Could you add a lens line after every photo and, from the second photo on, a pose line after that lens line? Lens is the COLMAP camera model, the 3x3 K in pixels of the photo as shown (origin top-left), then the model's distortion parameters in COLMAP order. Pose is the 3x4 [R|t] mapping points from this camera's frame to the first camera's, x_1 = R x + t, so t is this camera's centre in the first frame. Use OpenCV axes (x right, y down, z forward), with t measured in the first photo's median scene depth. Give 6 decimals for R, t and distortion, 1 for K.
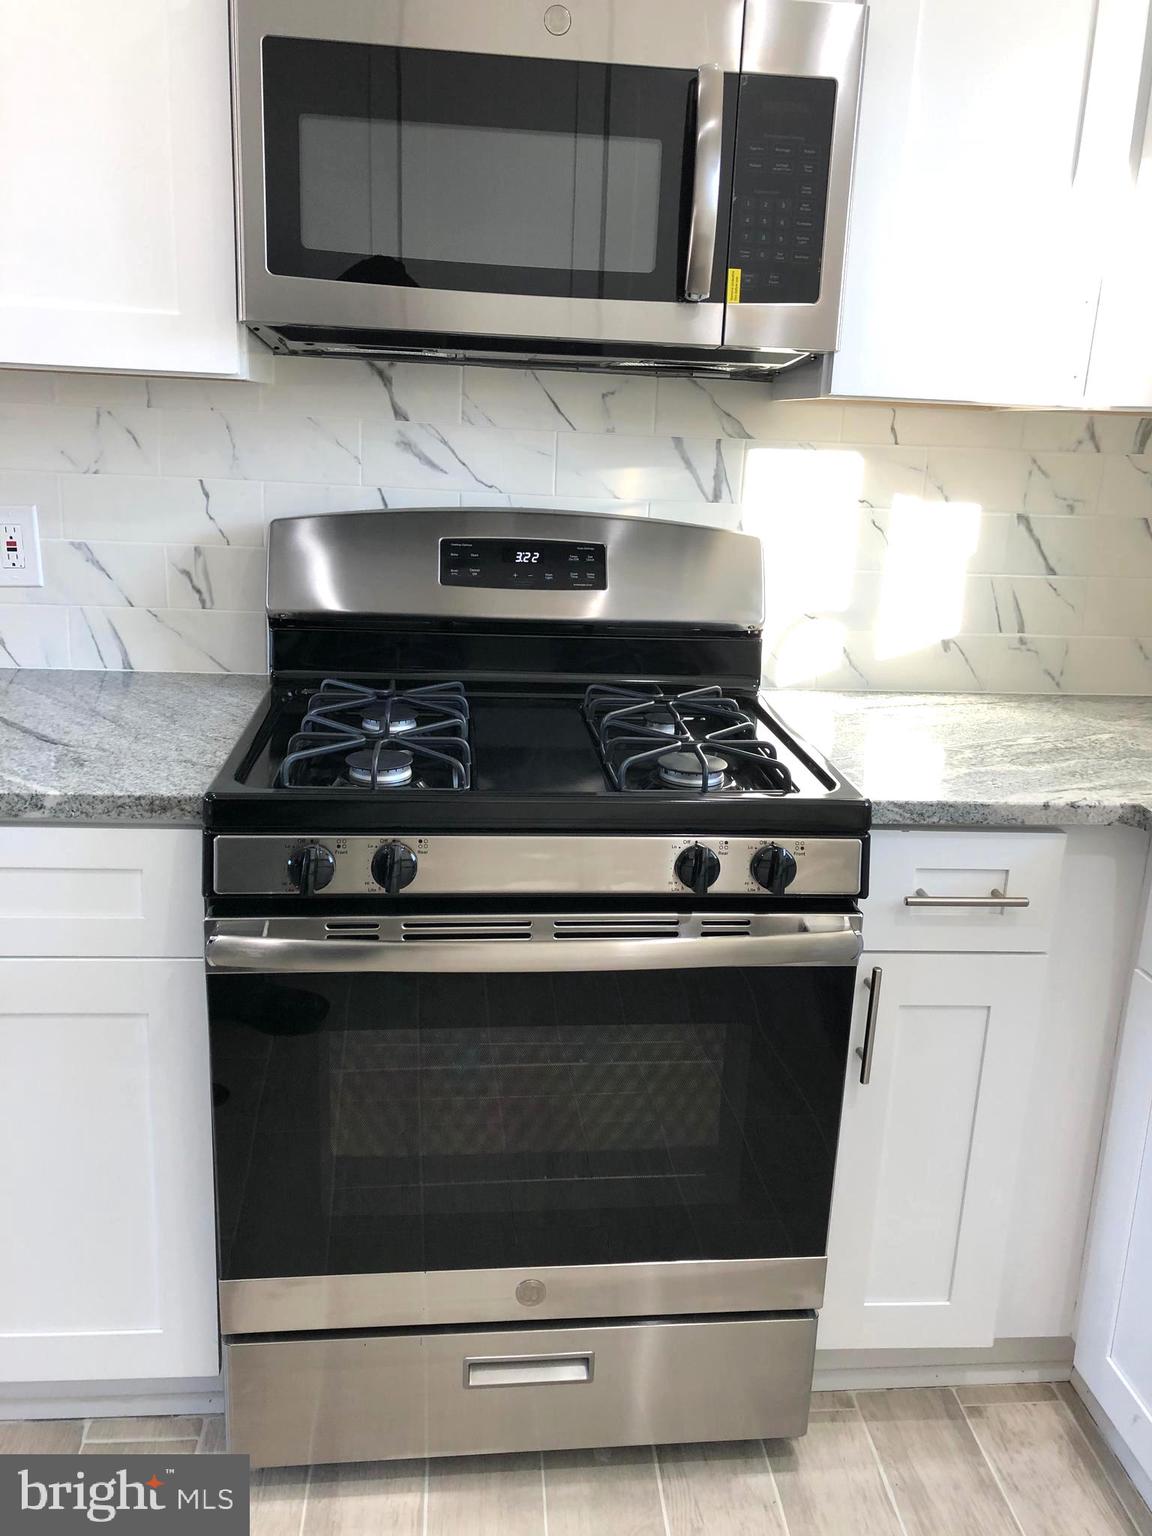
lens RADIAL K [[1251.8, 0, 589.3], [0, 1251.8, 760.6], [0, 0, 1]] dist [0.010839, 0.014829]
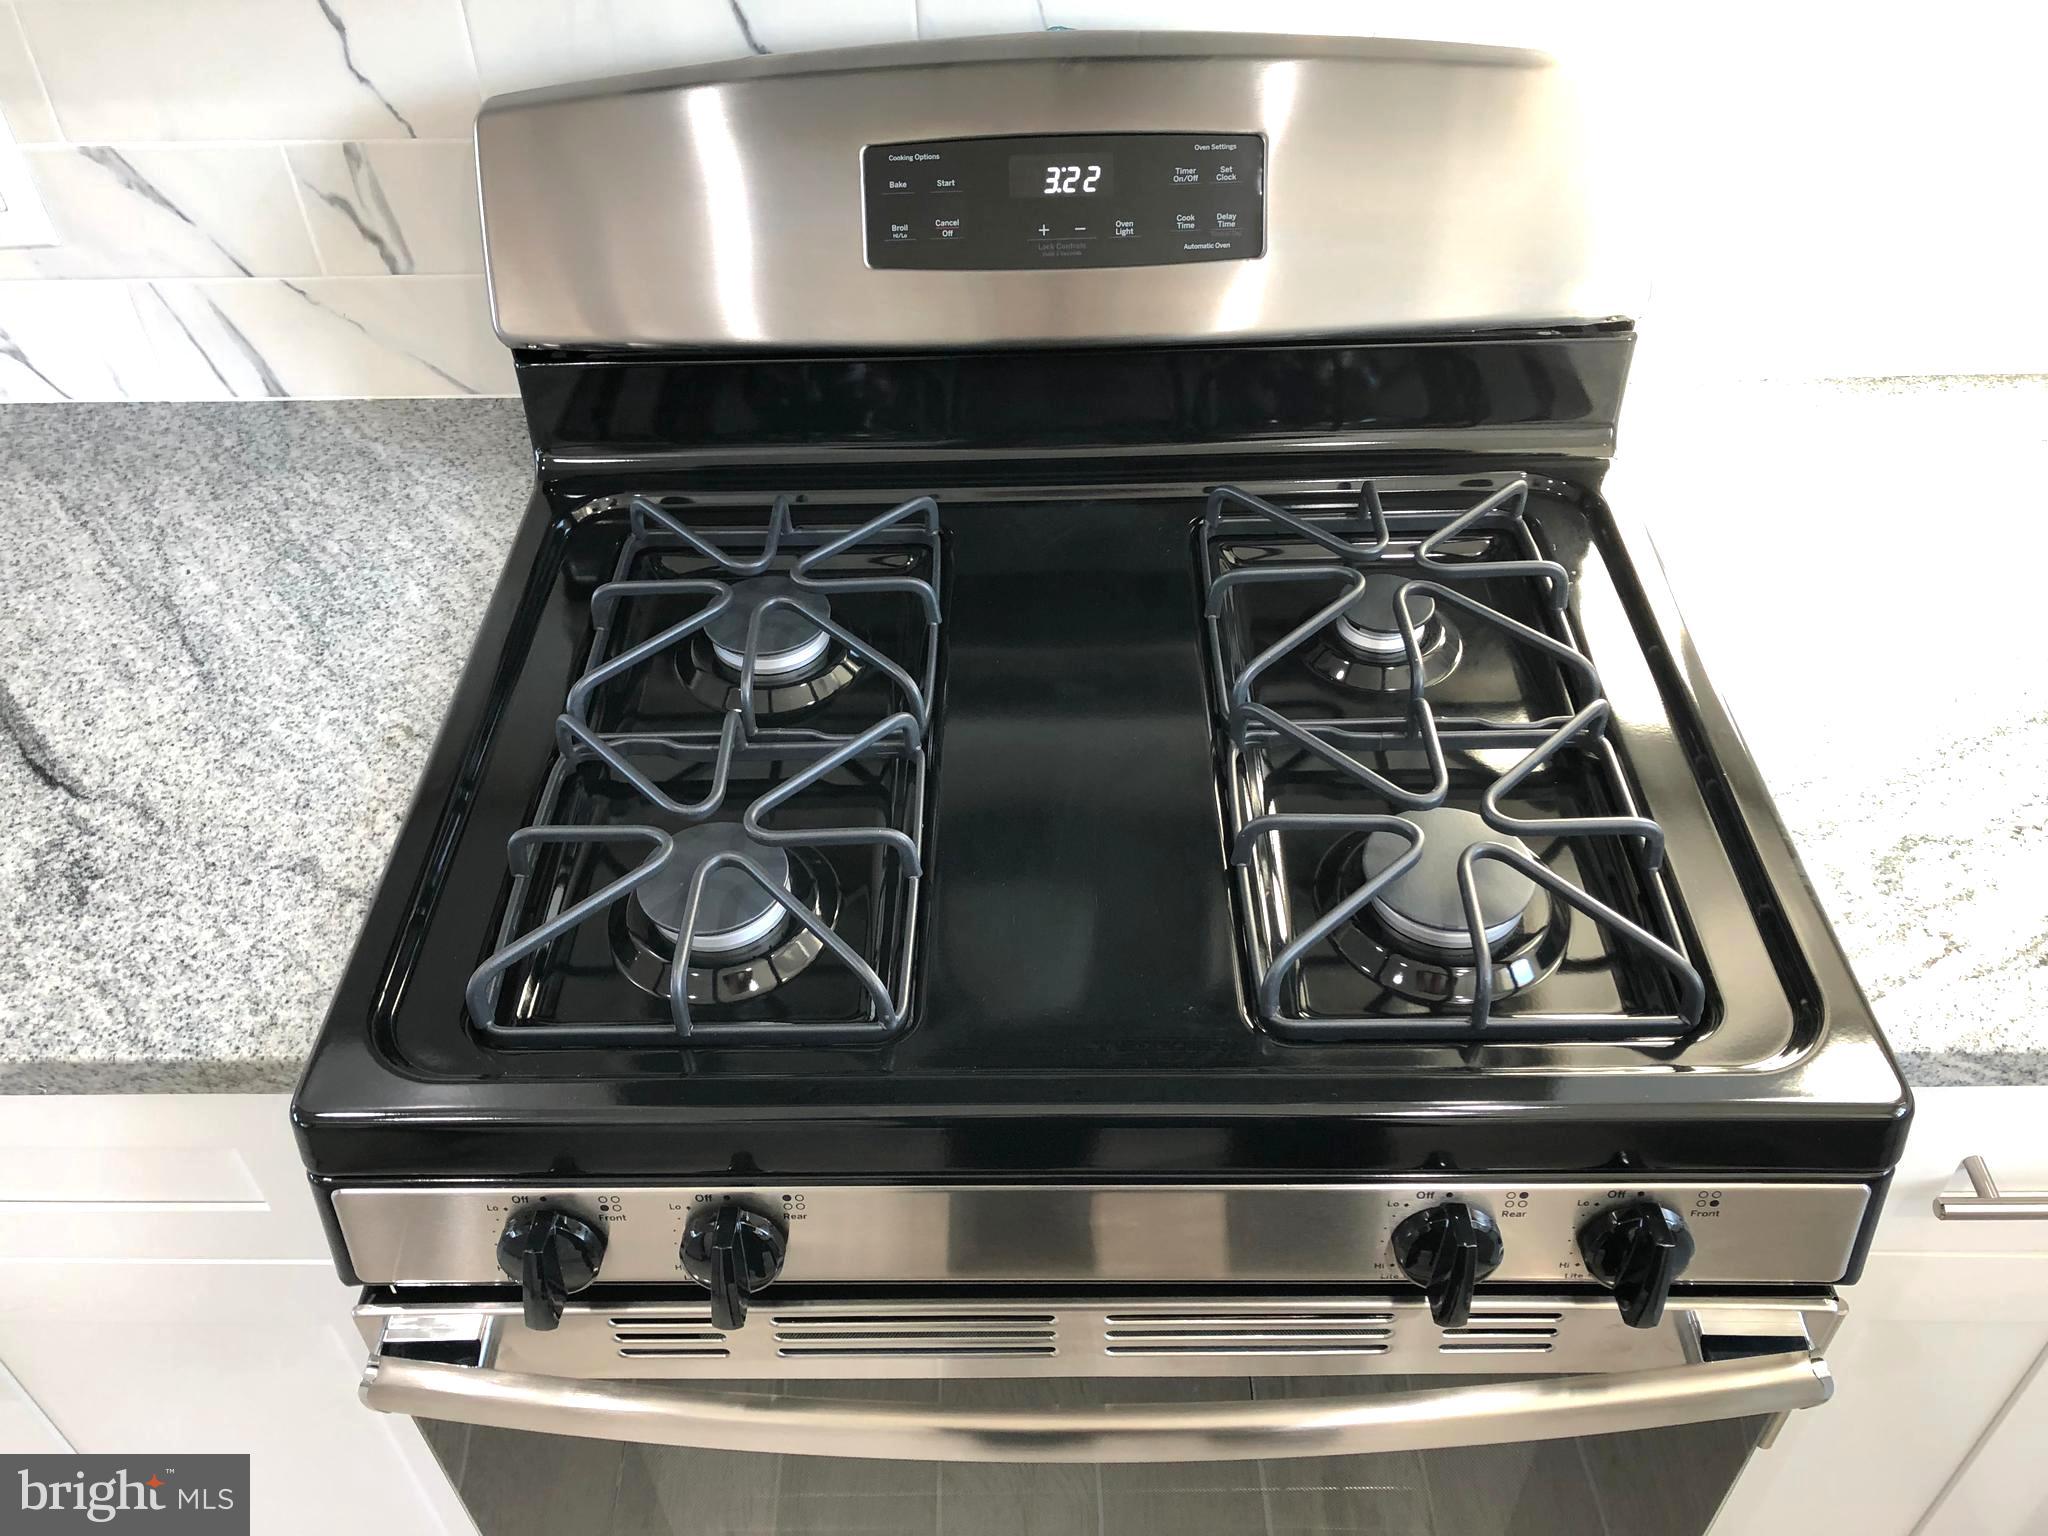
lens RADIAL K [[1669.0, 0, 996.0], [0, 1669.0, 742.5], [0, 0, 1]] dist [0.010839, 0.014829]
pose [[0.988772, 0.025261, -0.147278, 0.011788], [0.042388, 0.897706, 0.438551, -0.236971], [0.143291, -0.439870, 0.886556, 0.414710]]
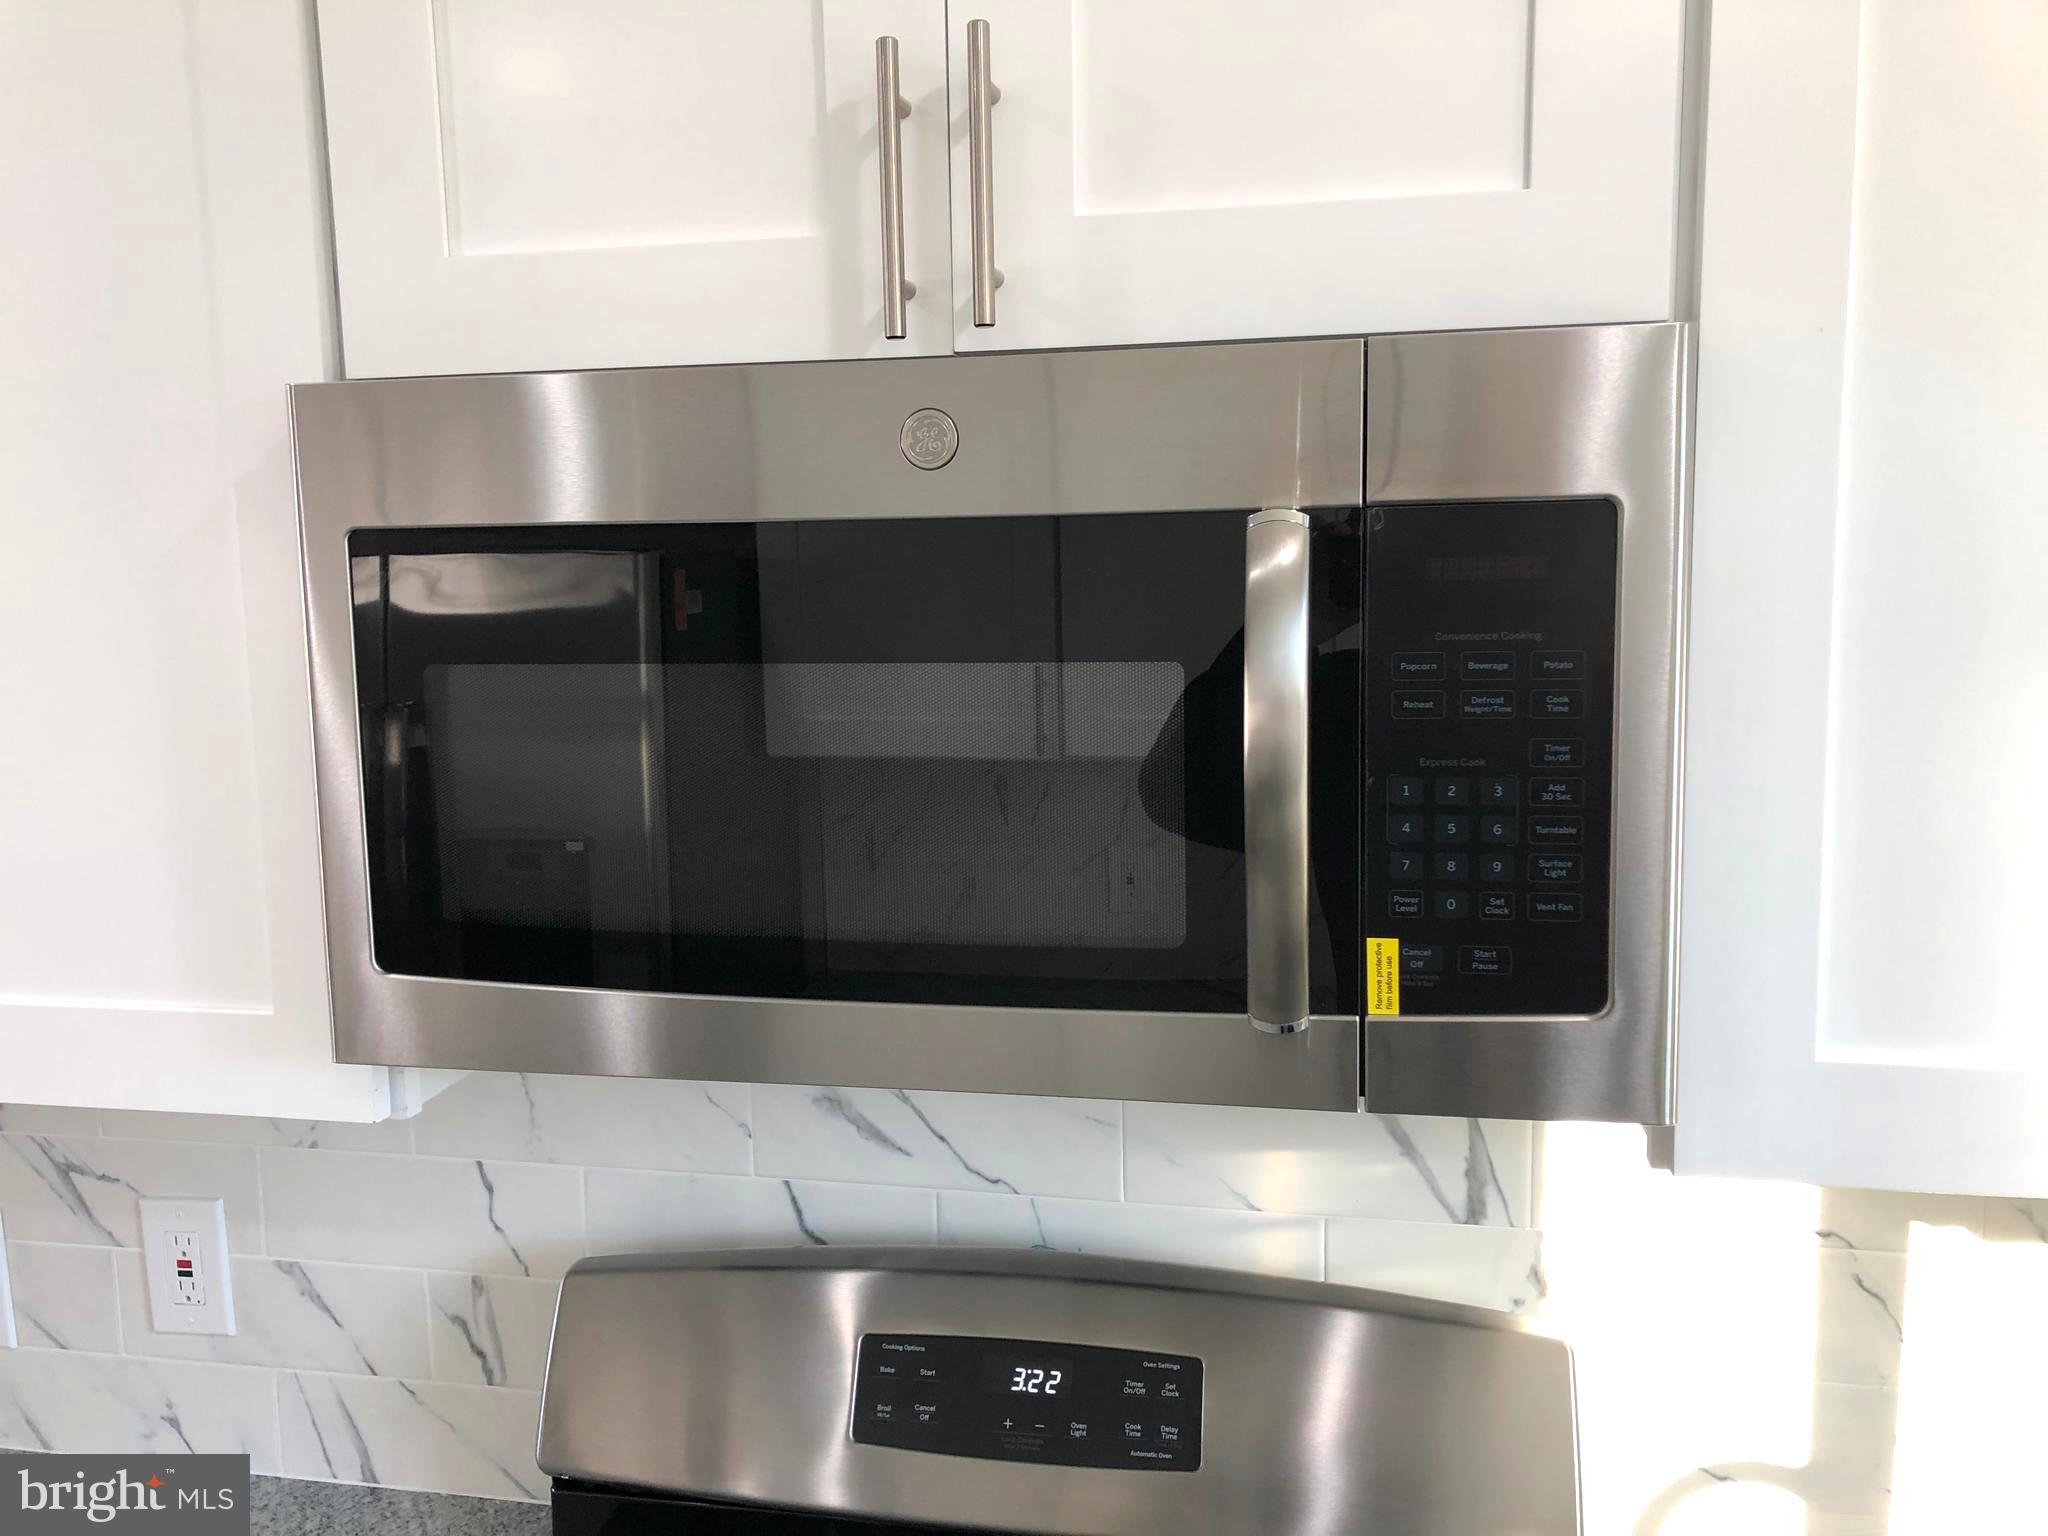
lens RADIAL K [[1669.0, 0, 1022.0], [0, 1669.0, 757.4], [0, 0, 1]] dist [0.010839, 0.014829]
pose [[0.952759, -0.021720, -0.302950, 0.140733], [-0.016941, 0.992087, -0.124406, -0.314566], [0.303255, 0.123661, 0.944852, 0.366282]]
